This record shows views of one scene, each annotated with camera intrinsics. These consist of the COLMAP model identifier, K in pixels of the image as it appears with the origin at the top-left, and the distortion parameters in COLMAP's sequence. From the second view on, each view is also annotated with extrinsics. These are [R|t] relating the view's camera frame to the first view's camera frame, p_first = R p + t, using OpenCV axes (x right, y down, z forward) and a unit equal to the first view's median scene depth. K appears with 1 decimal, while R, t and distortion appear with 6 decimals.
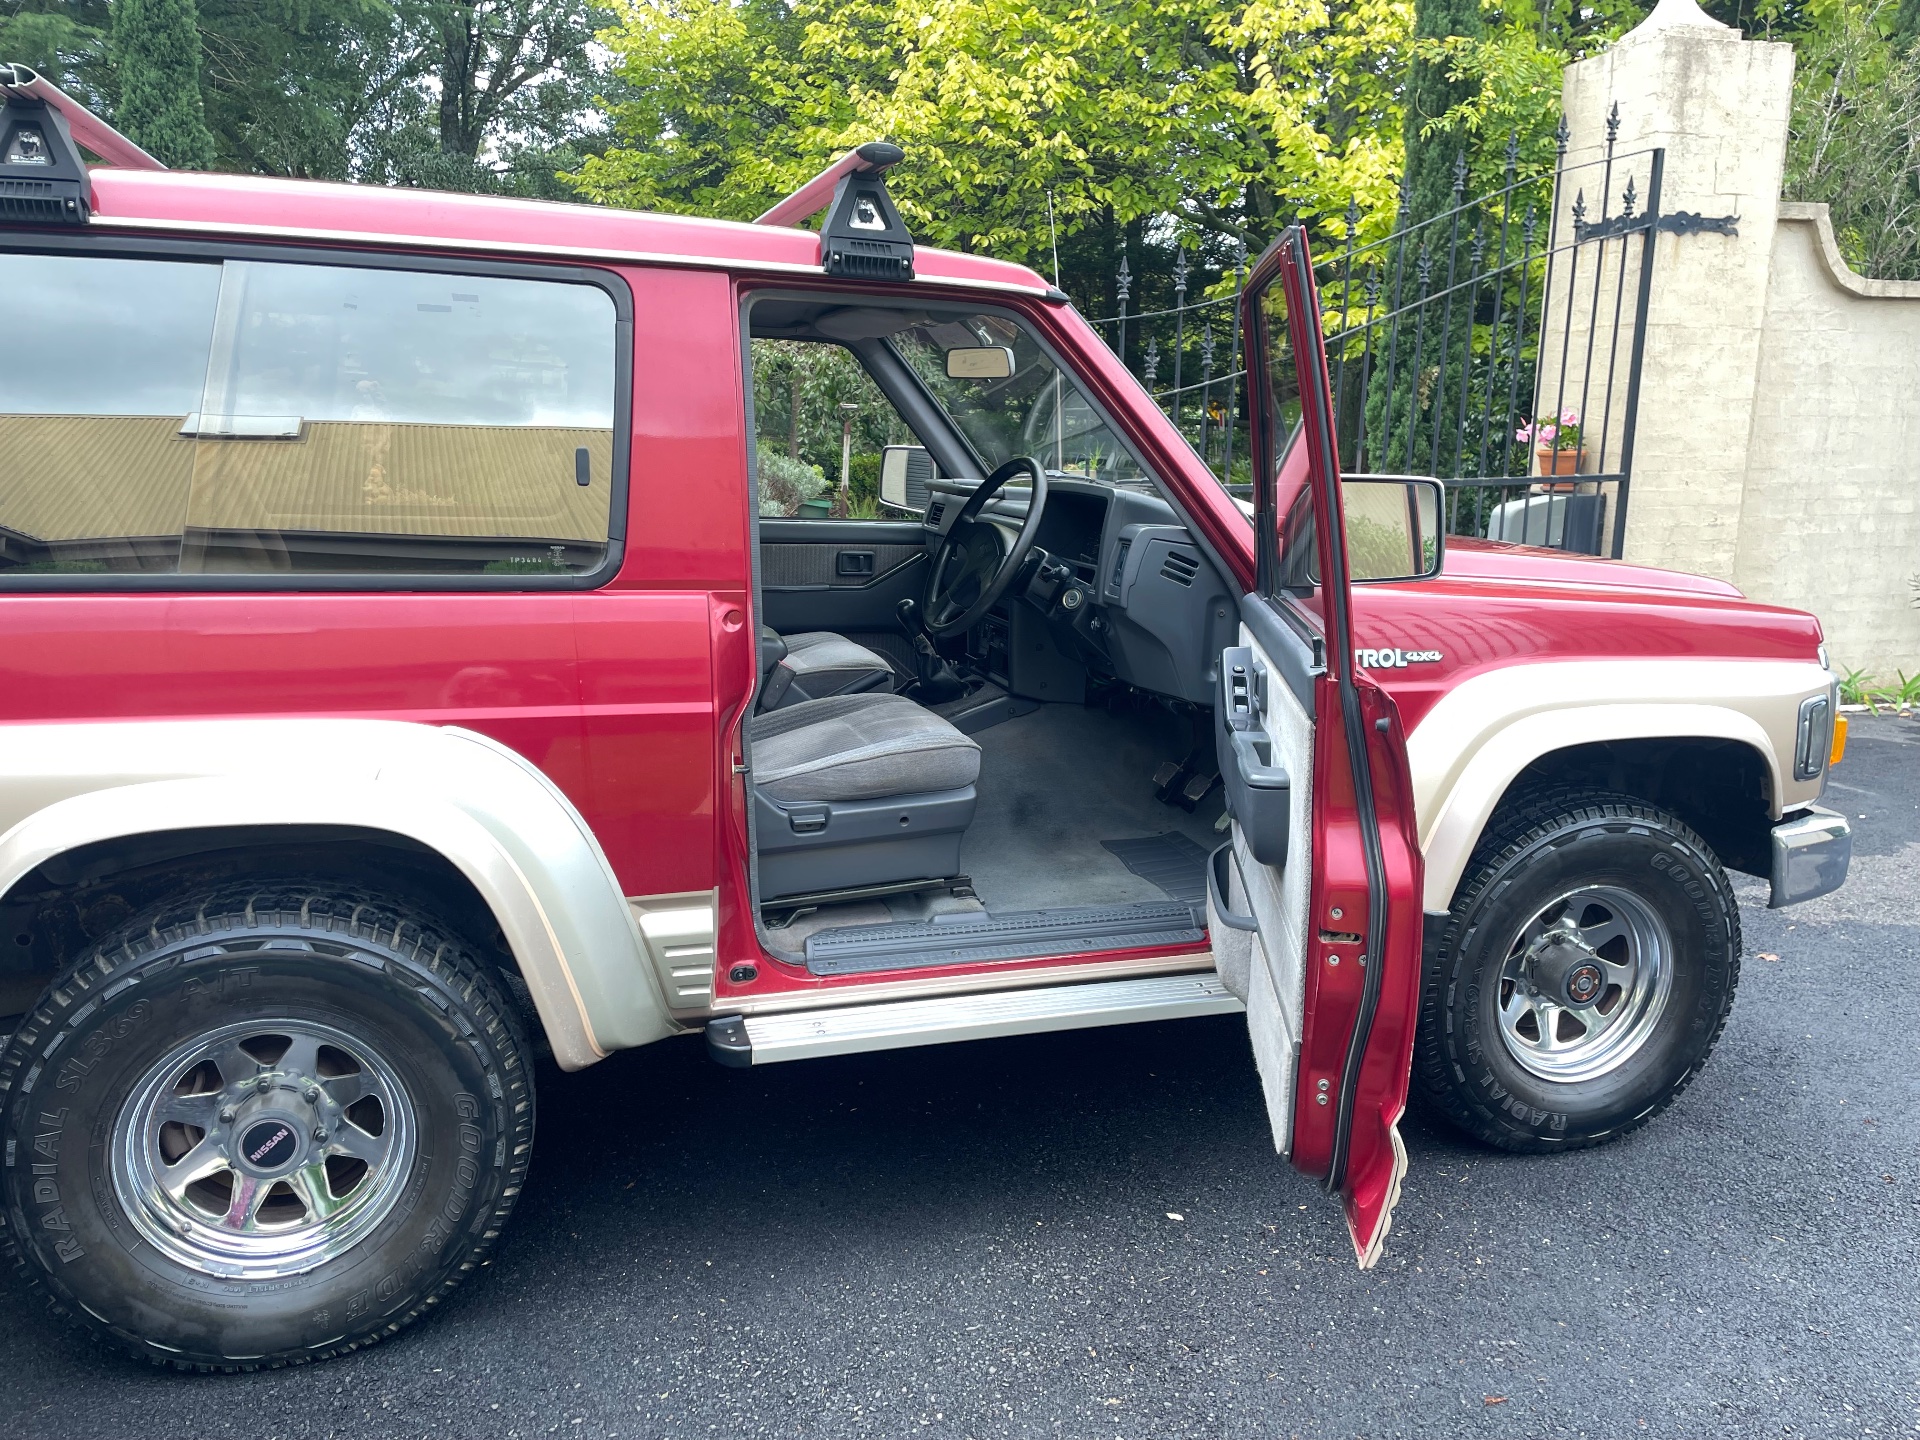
lens RADIAL K [[1491.6, 0, 960.0], [0, 1491.6, 720.0], [0, 0, 1]] dist [0.107761, -0.155894]
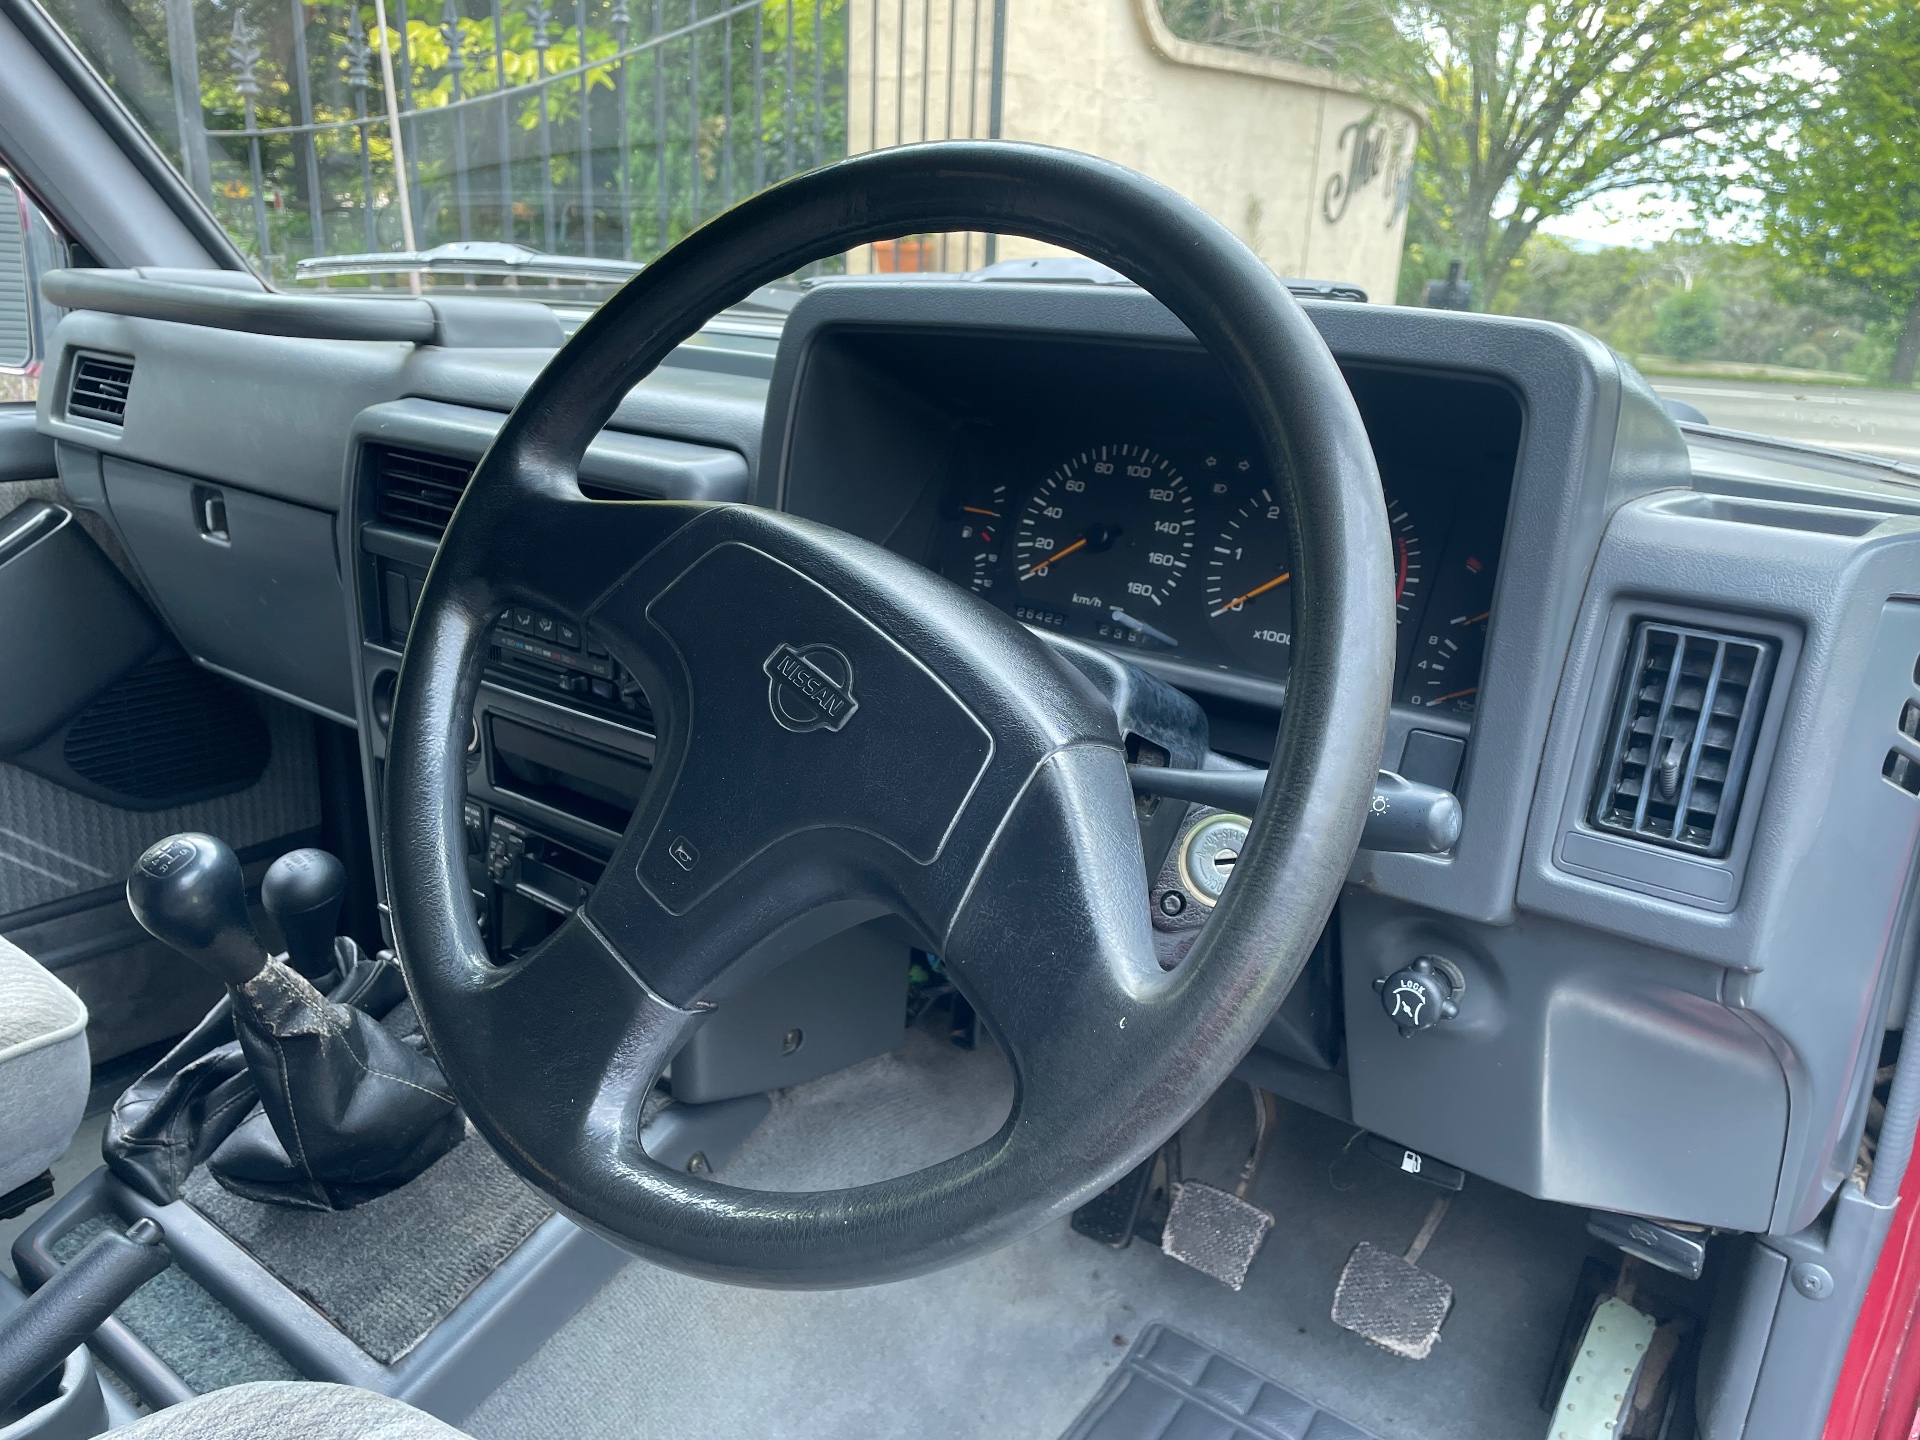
lens RADIAL K [[1491.6, 0, 960.0], [0, 1491.6, 720.0], [0, 0, 1]] dist [0.107761, -0.155894]
pose [[0.822112, -0.157324, 0.547157, -0.028512], [0.087748, 0.984592, 0.151257, -0.056850], [-0.562523, -0.076338, 0.823250, 0.357706]]
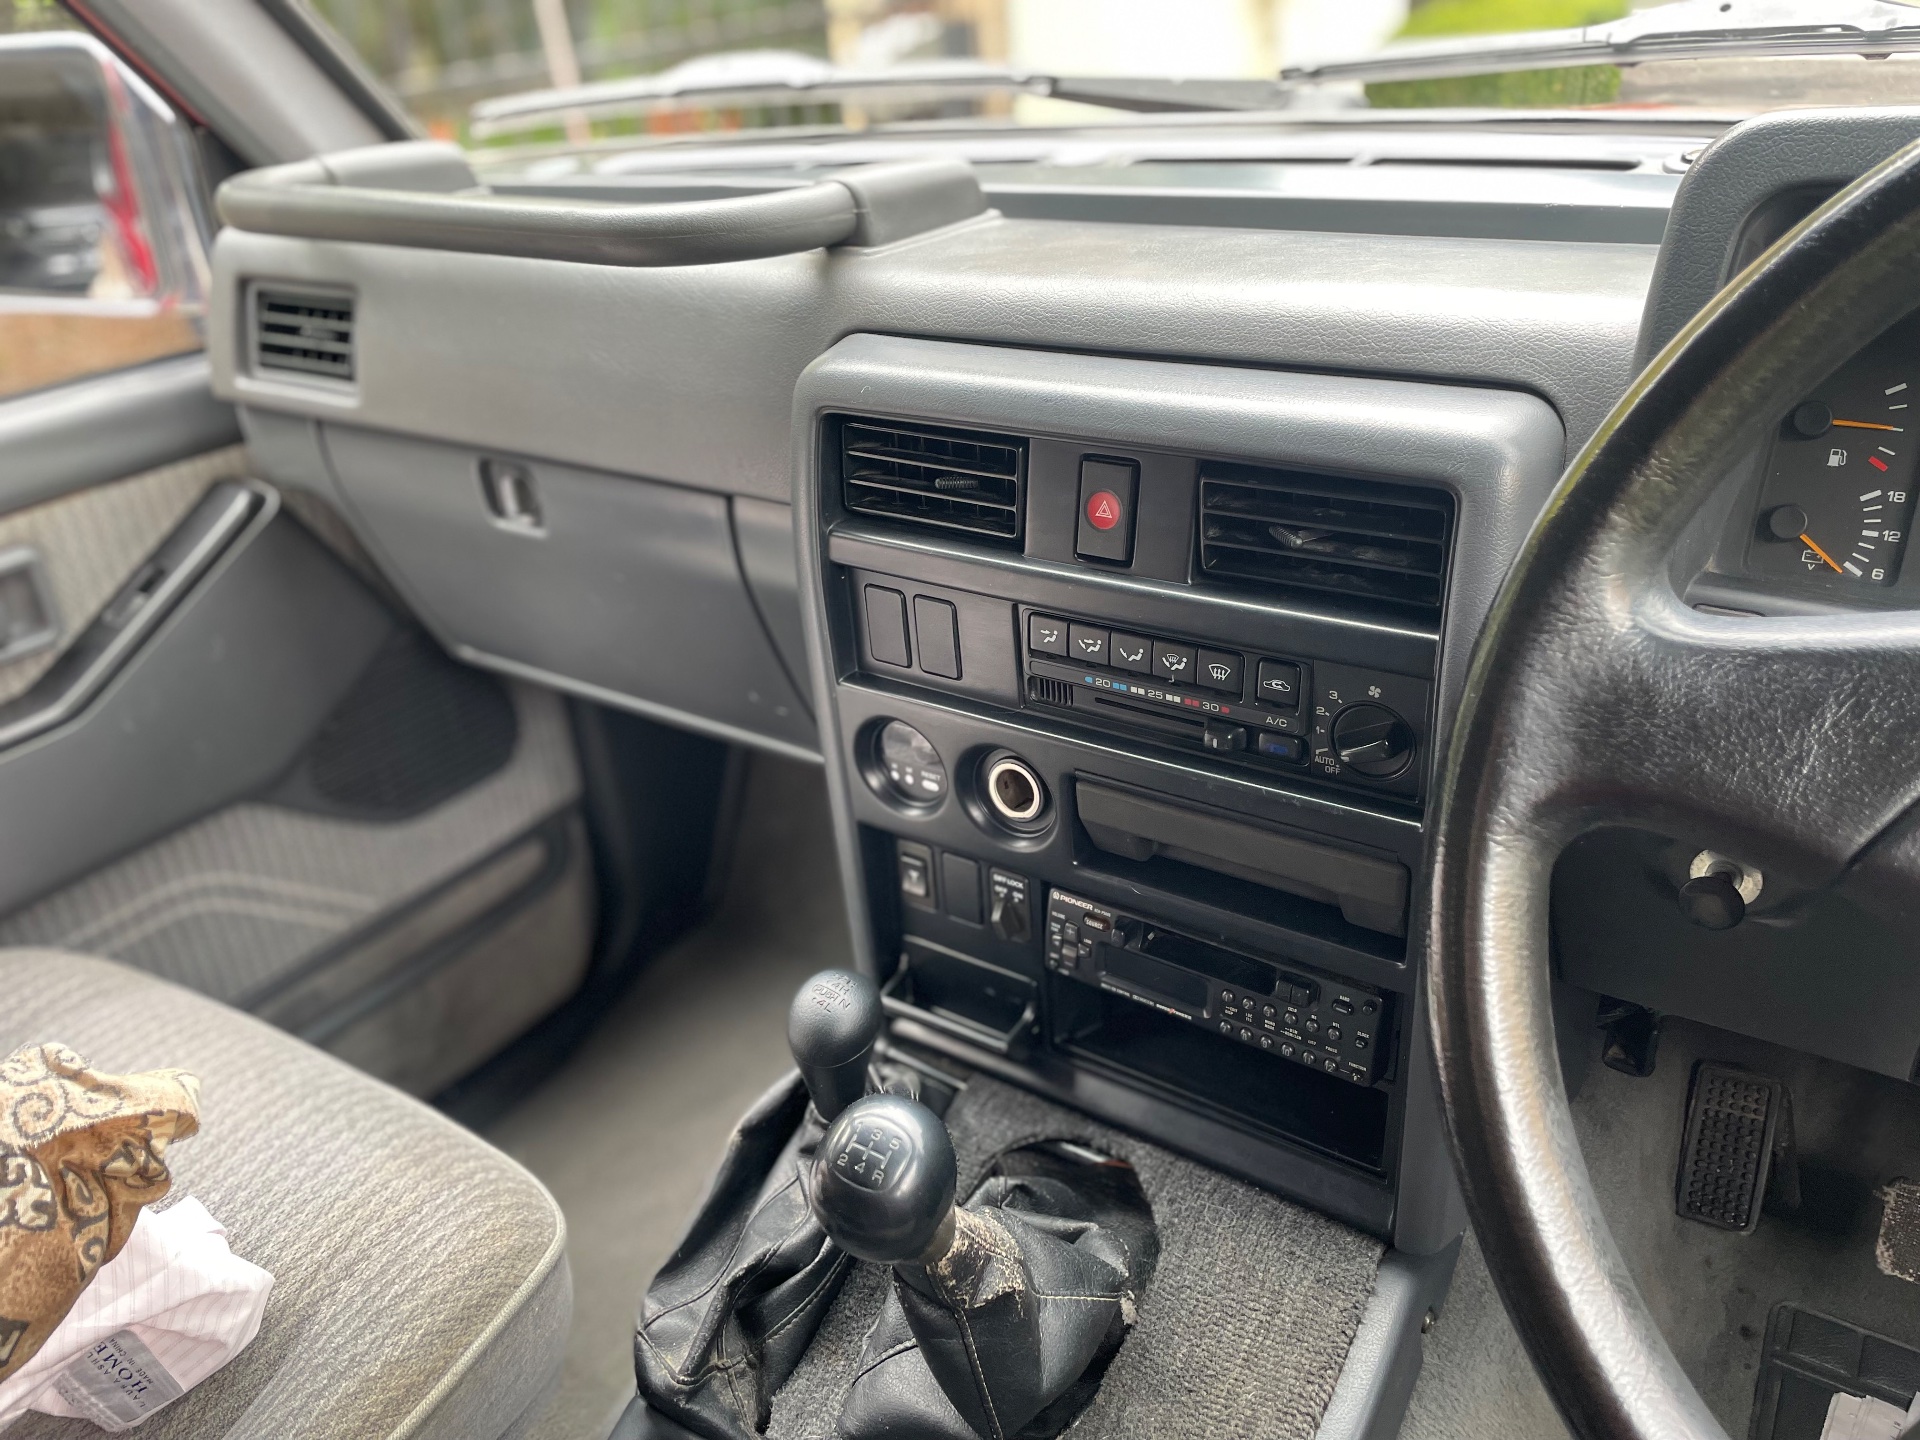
lens RADIAL K [[1446.3, 0, 960.0], [0, 1446.3, 720.0], [0, 0, 1]] dist [0.106720, -0.130529]
pose [[0.774657, -0.358824, 0.520722, -0.042129], [0.204301, 0.921280, 0.330915, -0.076137], [-0.598471, -0.149962, 0.786984, 0.420949]]
